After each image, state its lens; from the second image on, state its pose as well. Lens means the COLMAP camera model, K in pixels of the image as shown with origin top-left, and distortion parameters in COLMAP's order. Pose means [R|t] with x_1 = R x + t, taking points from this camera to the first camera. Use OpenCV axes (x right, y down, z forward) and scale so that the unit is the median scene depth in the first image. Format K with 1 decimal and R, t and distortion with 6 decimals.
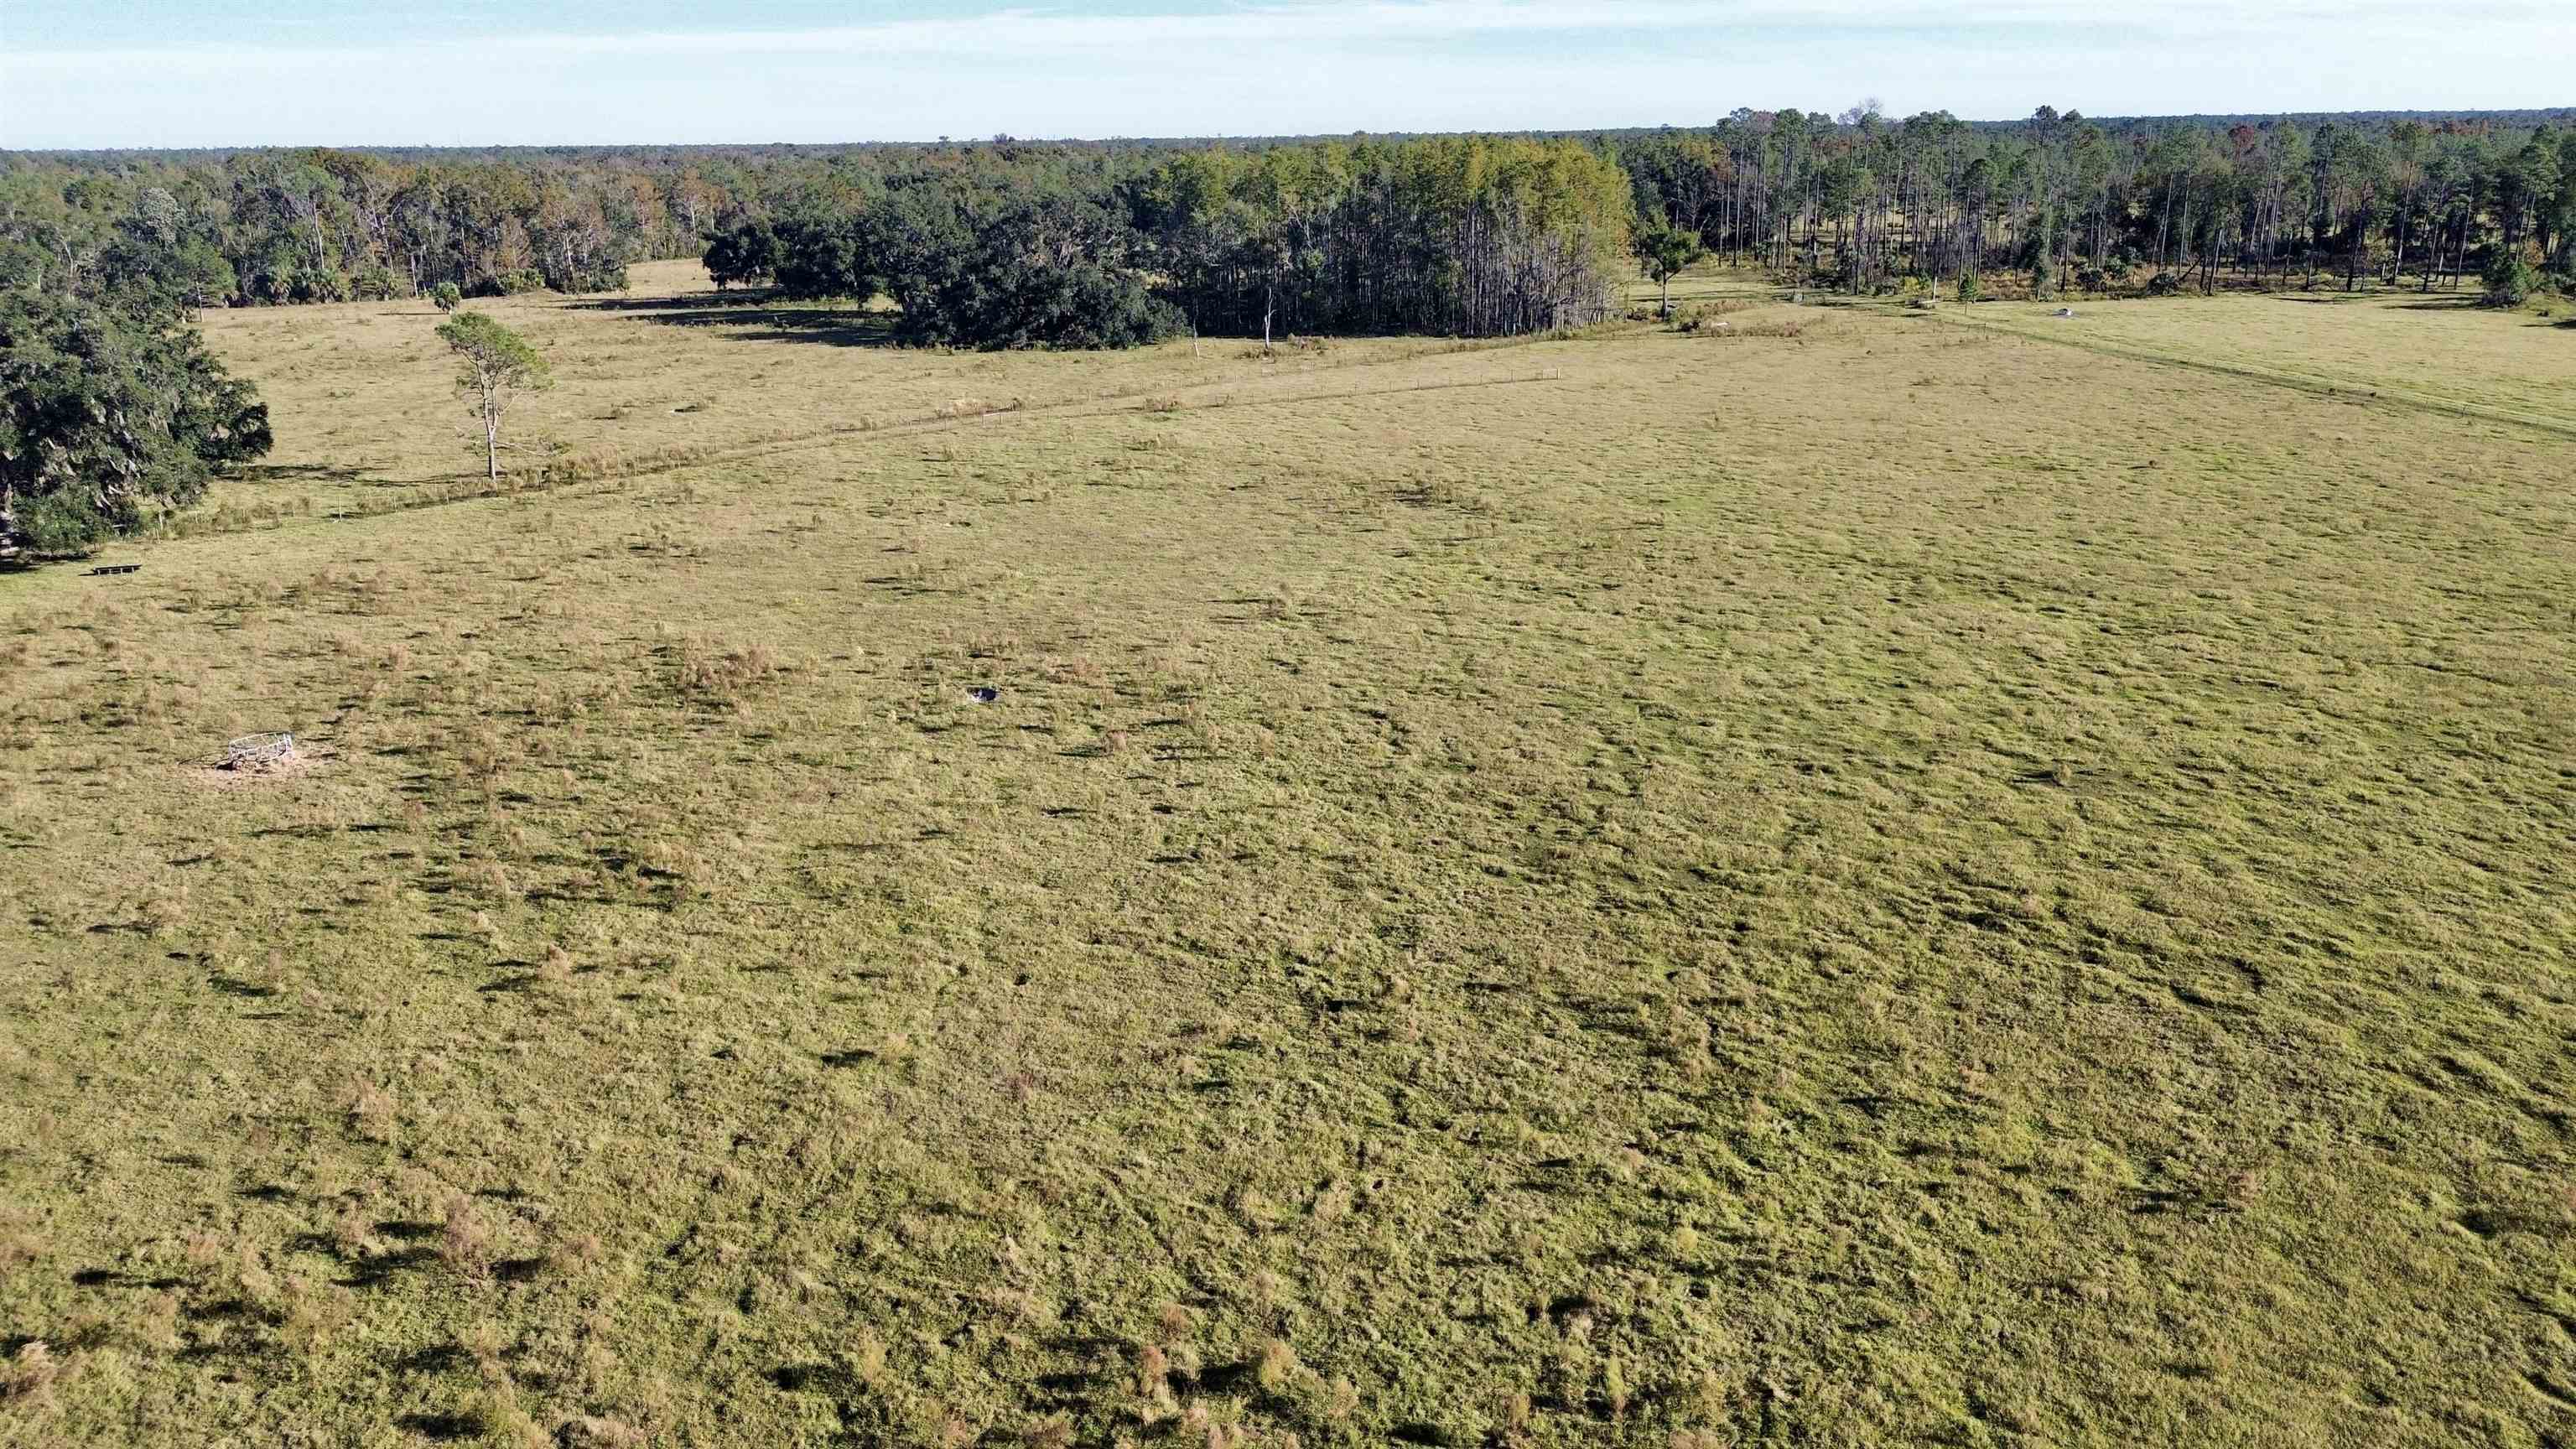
lens RADIAL K [[1801.7, 0, 1303.8], [0, 1801.7, 732.0], [0, 0, 1]] dist [0.050308, -0.044571]
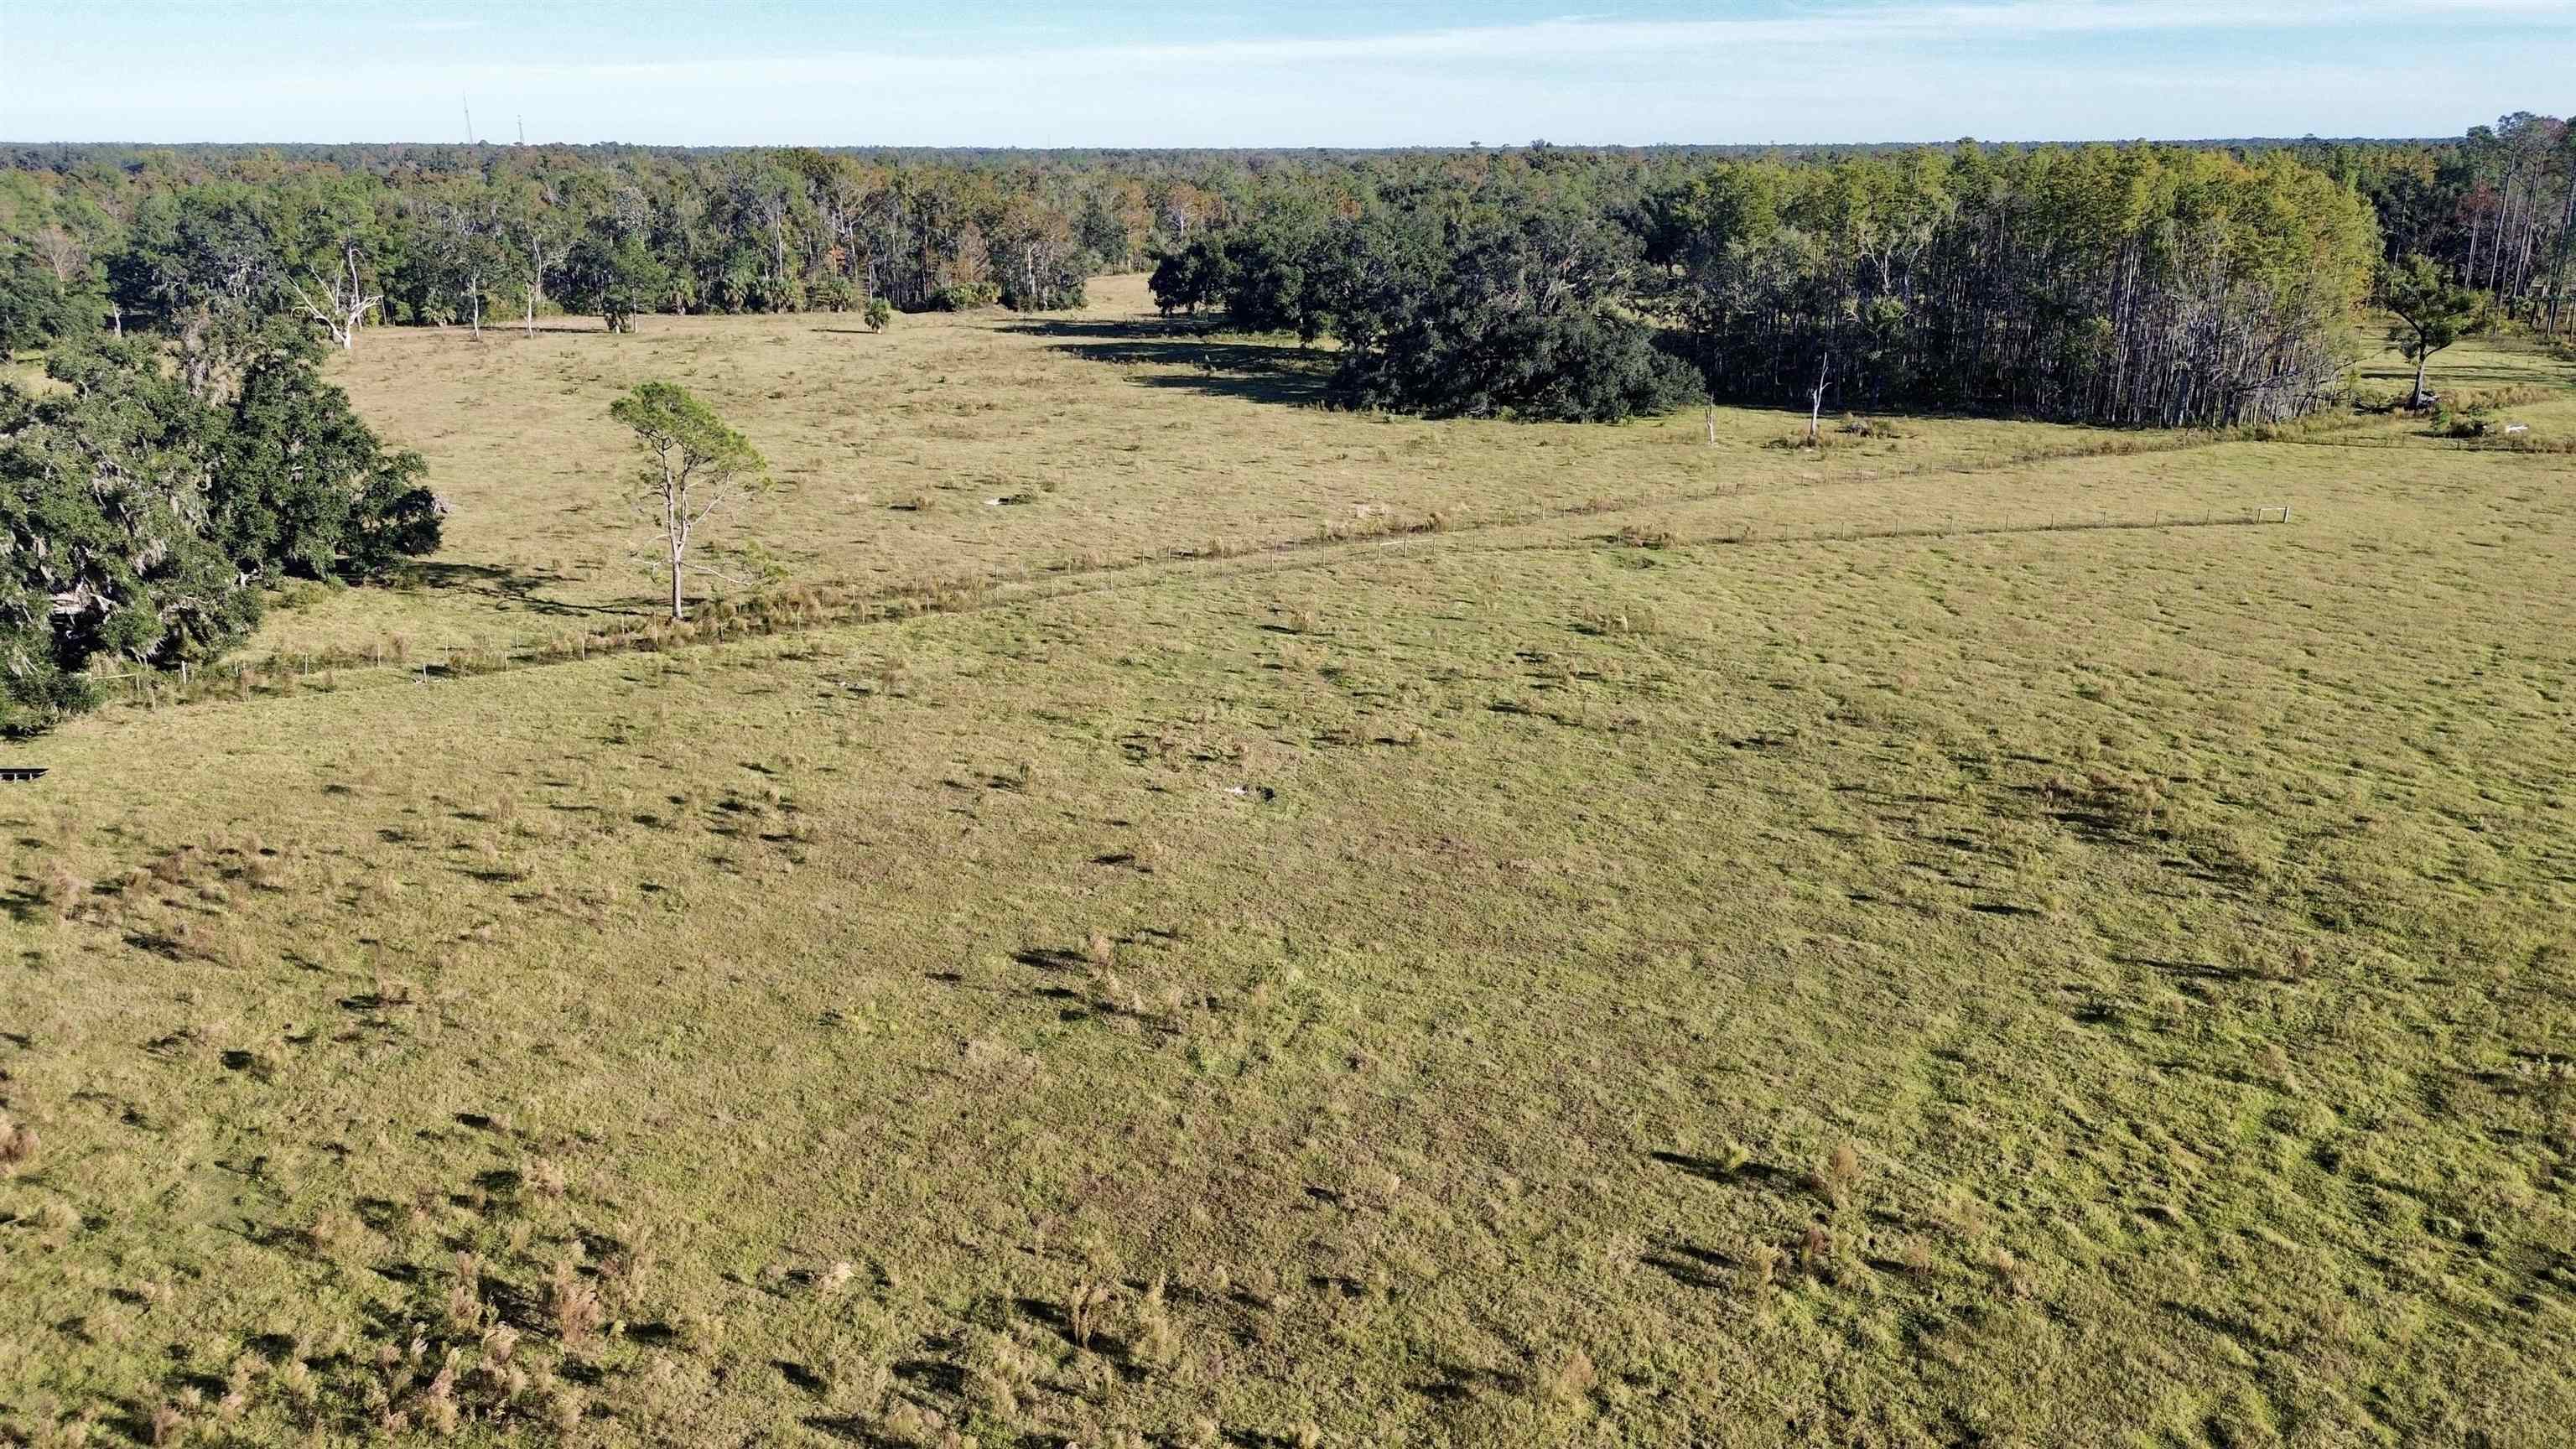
lens RADIAL K [[1801.7, 0, 1278.4], [0, 1801.7, 726.7], [0, 0, 1]] dist [0.050308, -0.044571]
pose [[0.956012, 0.101100, -0.275353, -0.010938], [-0.102667, 0.994677, 0.008757, -0.067436], [0.274773, 0.019898, 0.961303, 0.205277]]
